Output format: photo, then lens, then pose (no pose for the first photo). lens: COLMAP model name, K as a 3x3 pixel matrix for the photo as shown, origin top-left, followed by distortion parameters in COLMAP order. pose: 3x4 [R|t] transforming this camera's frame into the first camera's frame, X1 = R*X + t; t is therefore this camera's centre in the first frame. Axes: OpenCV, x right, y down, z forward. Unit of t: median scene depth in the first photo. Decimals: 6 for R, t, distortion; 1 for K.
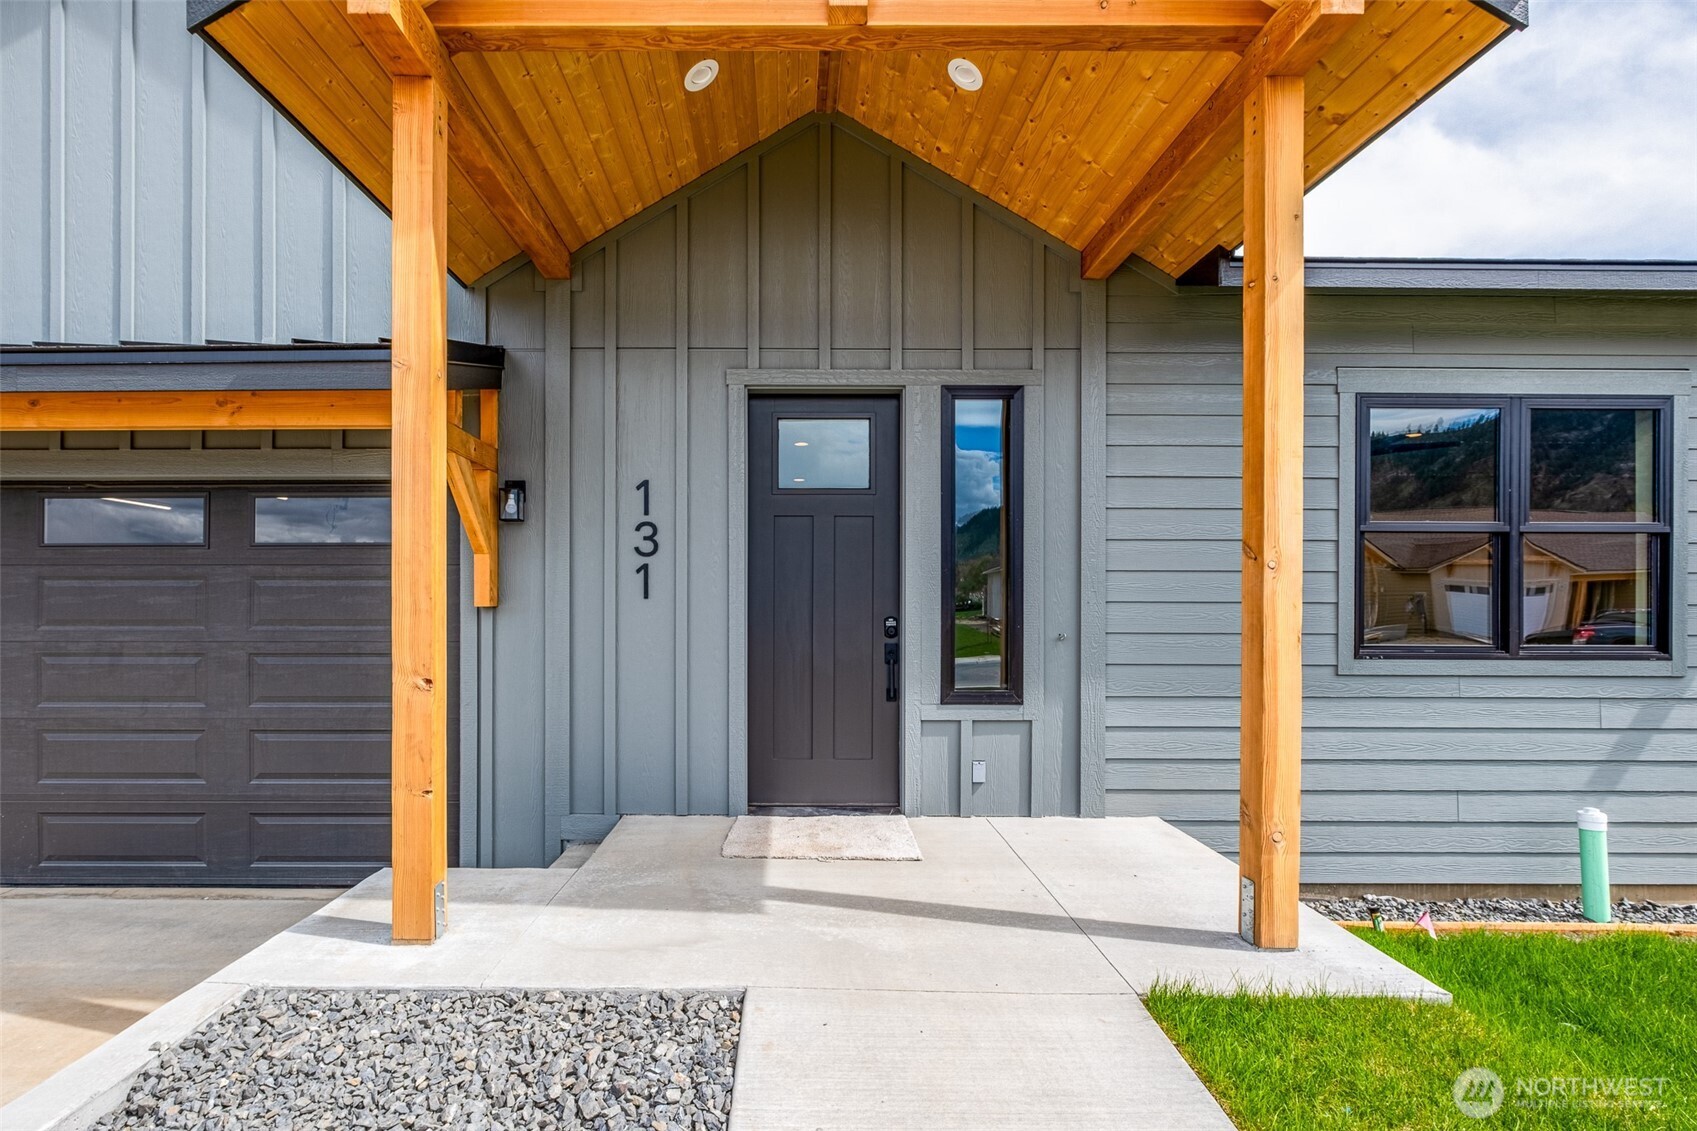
lens RADIAL K [[684.8, 0, 858.7], [0, 684.8, 557.2], [0, 0, 1]] dist [0.001282, 0.000003]
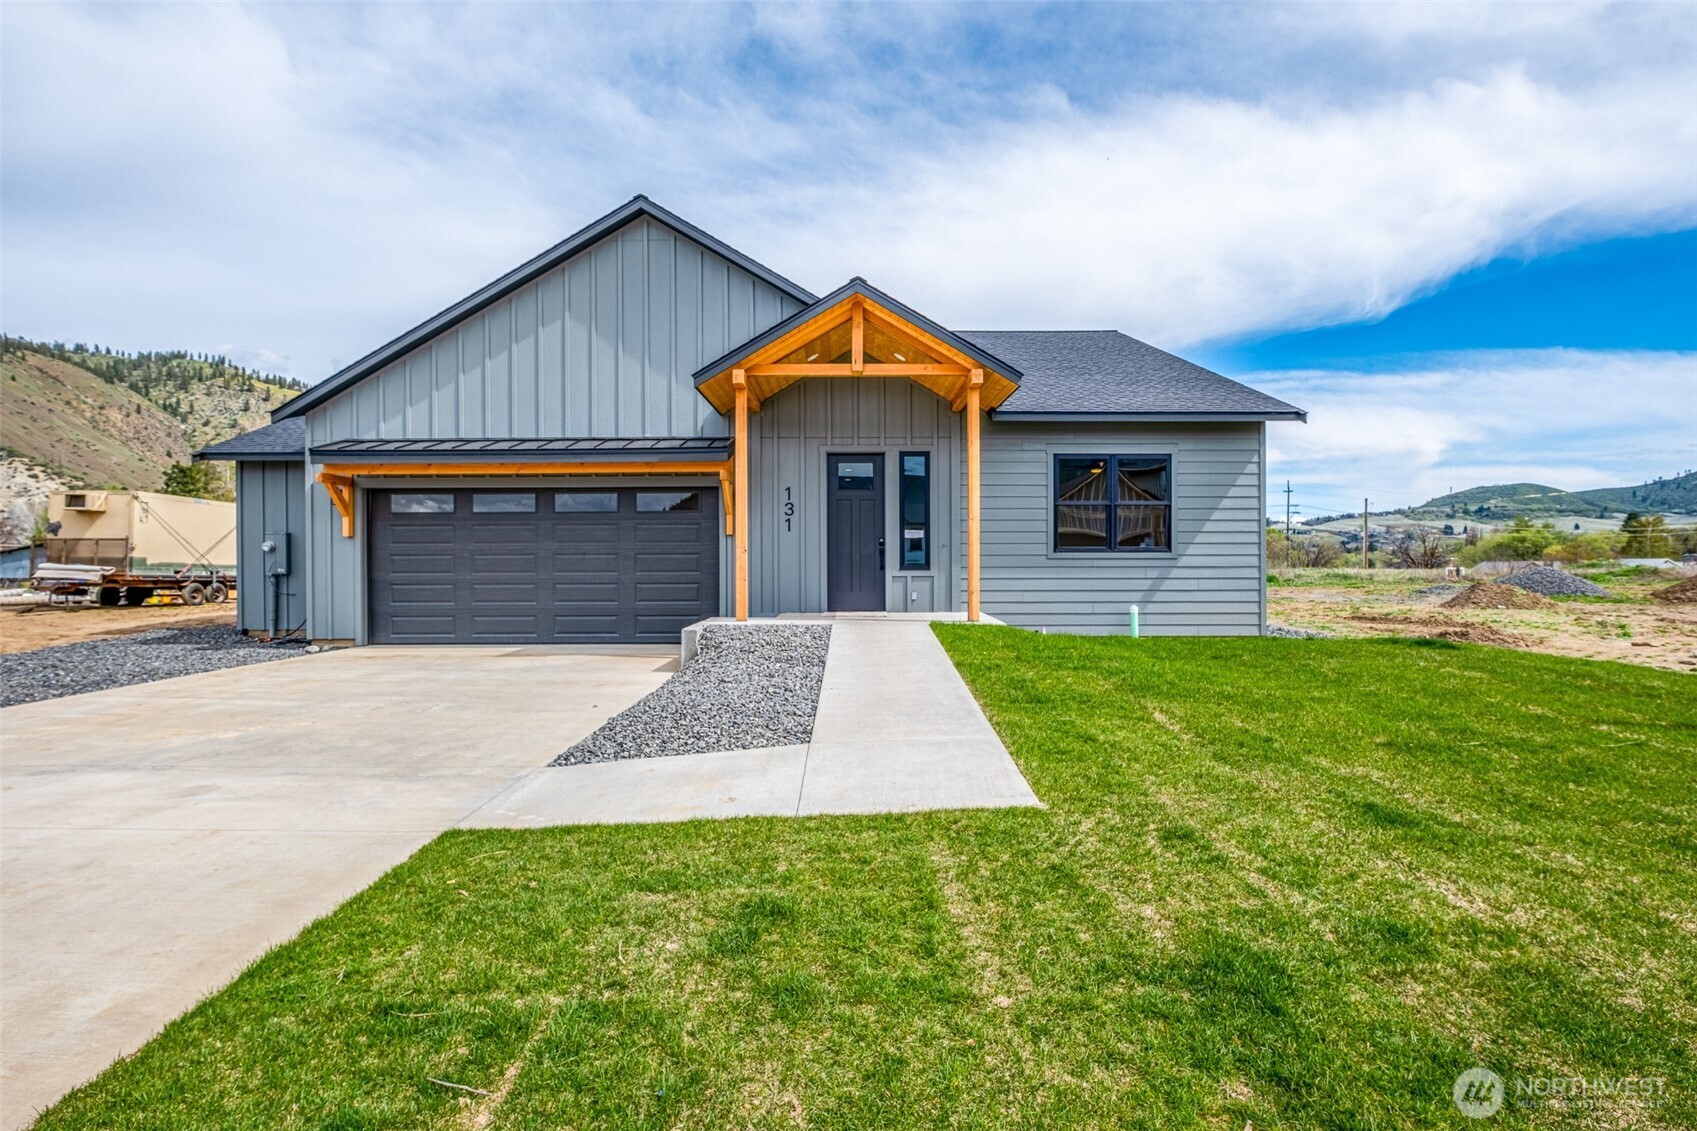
lens RADIAL K [[818.2, 0, 840.2], [0, 818.2, 564.8], [0, 0, 1]] dist [-0.016106, -0.000565]
pose [[0.999993, -0.003753, 0.000527, -0.113863], [0.003750, 0.999981, 0.004881, 0.176415], [-0.000545, -0.004879, 0.999988, -2.189360]]
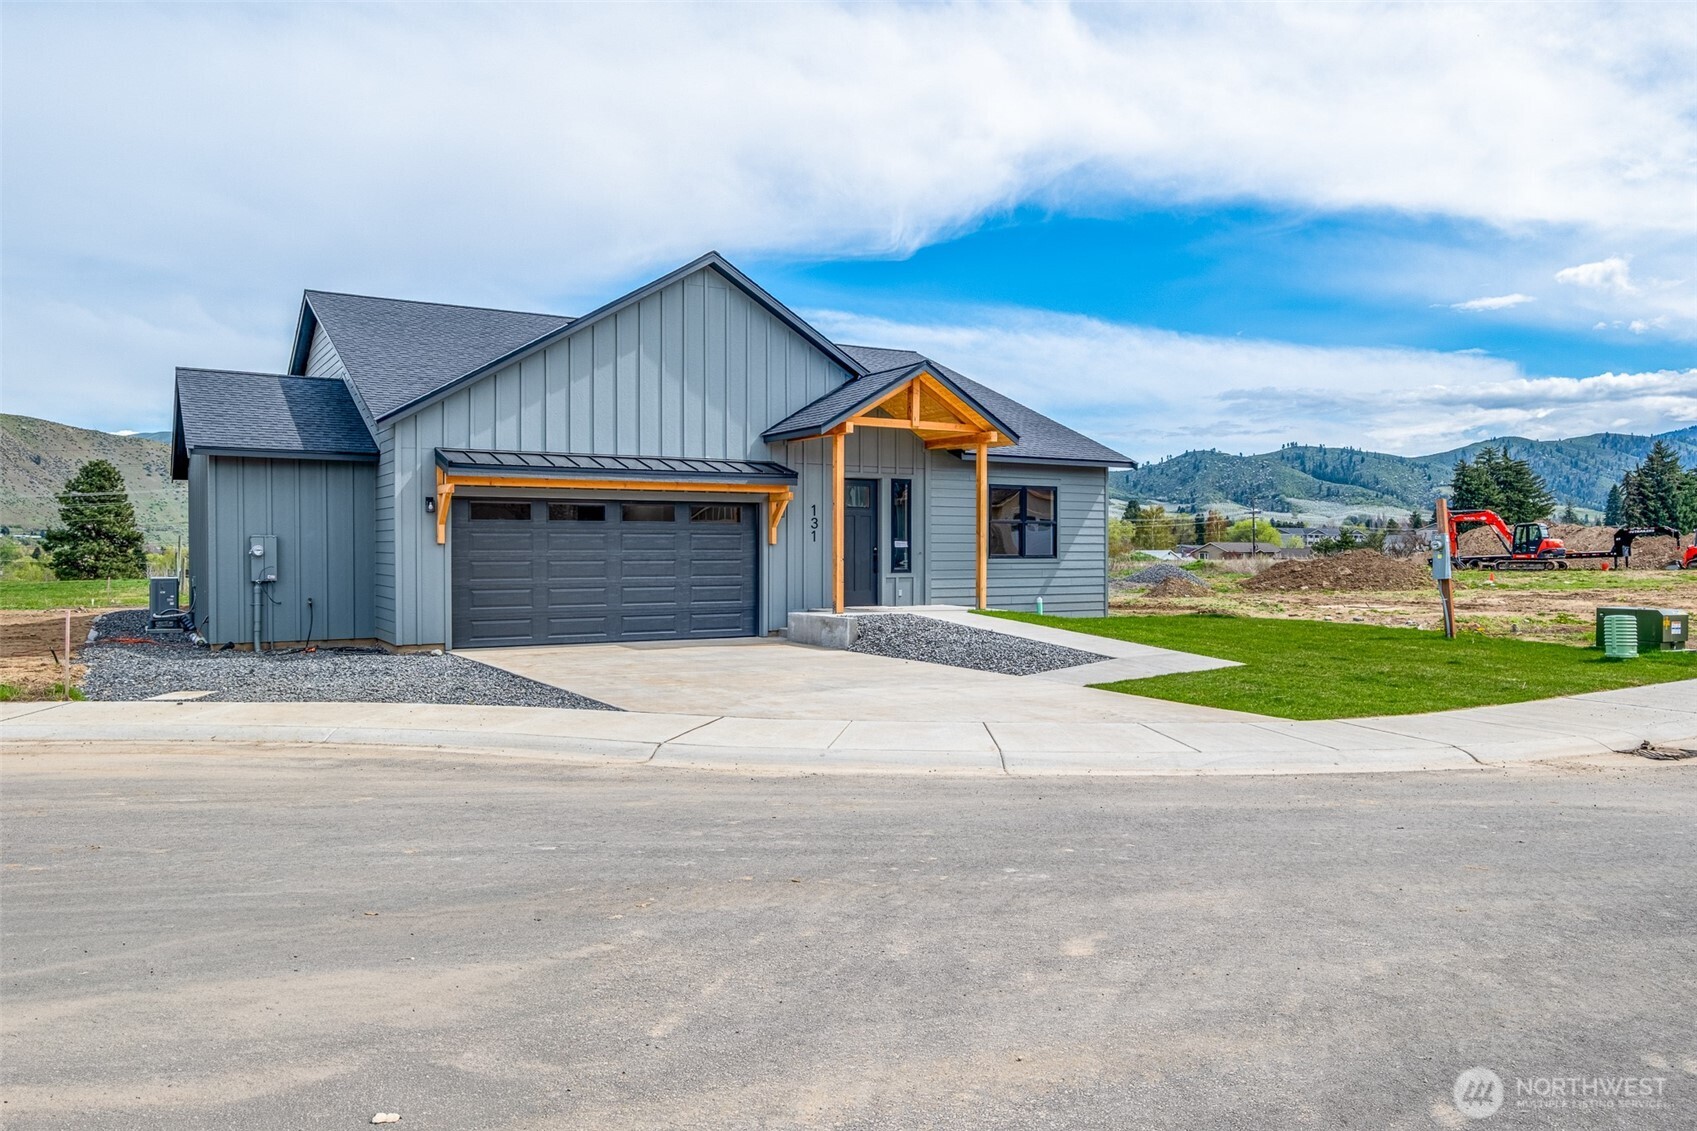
lens RADIAL K [[1194.7, 0, 848.2], [0, 1194.7, 562.8], [0, 0, 1]] dist [-0.030544, 0.000361]
pose [[0.857945, -0.006186, 0.513705, -3.064849], [0.000379, 0.999935, 0.011407, 0.098308], [-0.513742, -0.009592, 0.857891, -3.915534]]
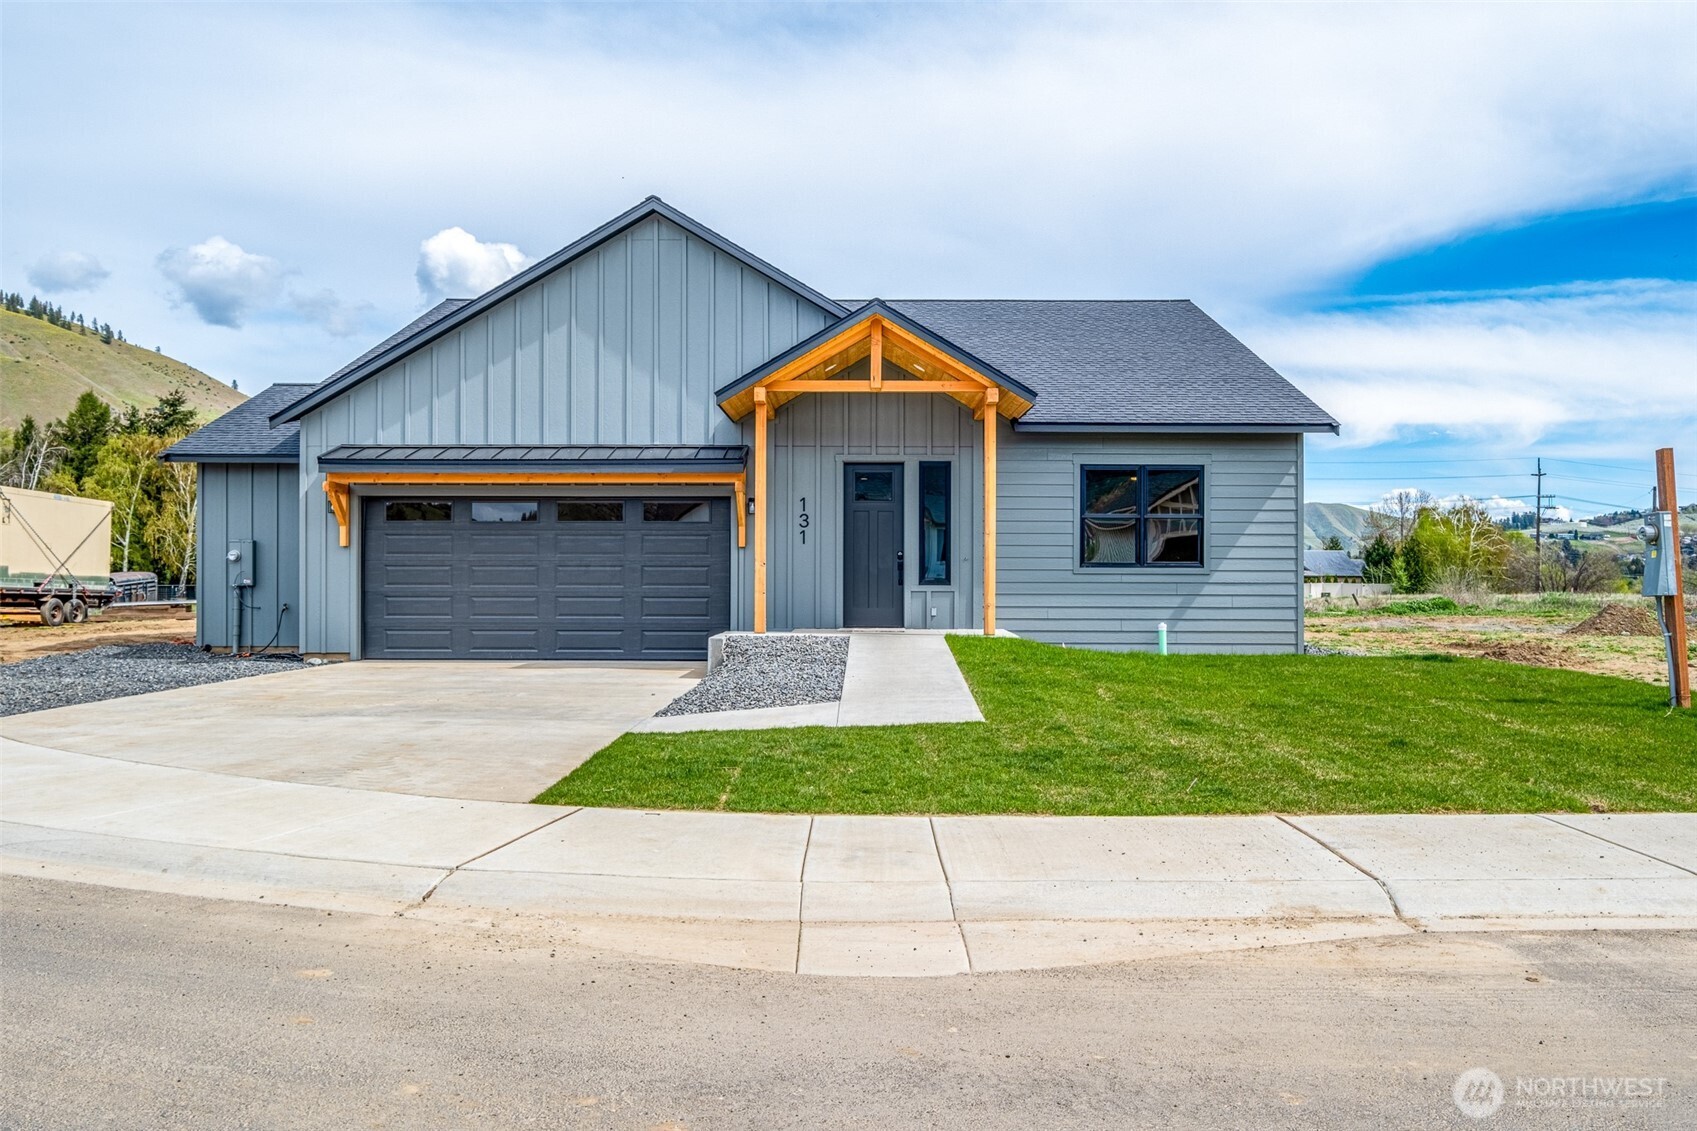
lens RADIAL K [[1293.6, 0, 842.0], [0, 1293.6, 564.8], [0, 0, 1]] dist [-0.017559, -0.003771]
pose [[0.999989, 0.002186, -0.004083, -0.147839], [-0.002226, 0.999949, -0.009871, 0.187443], [0.004062, 0.009880, 0.999943, -3.829181]]
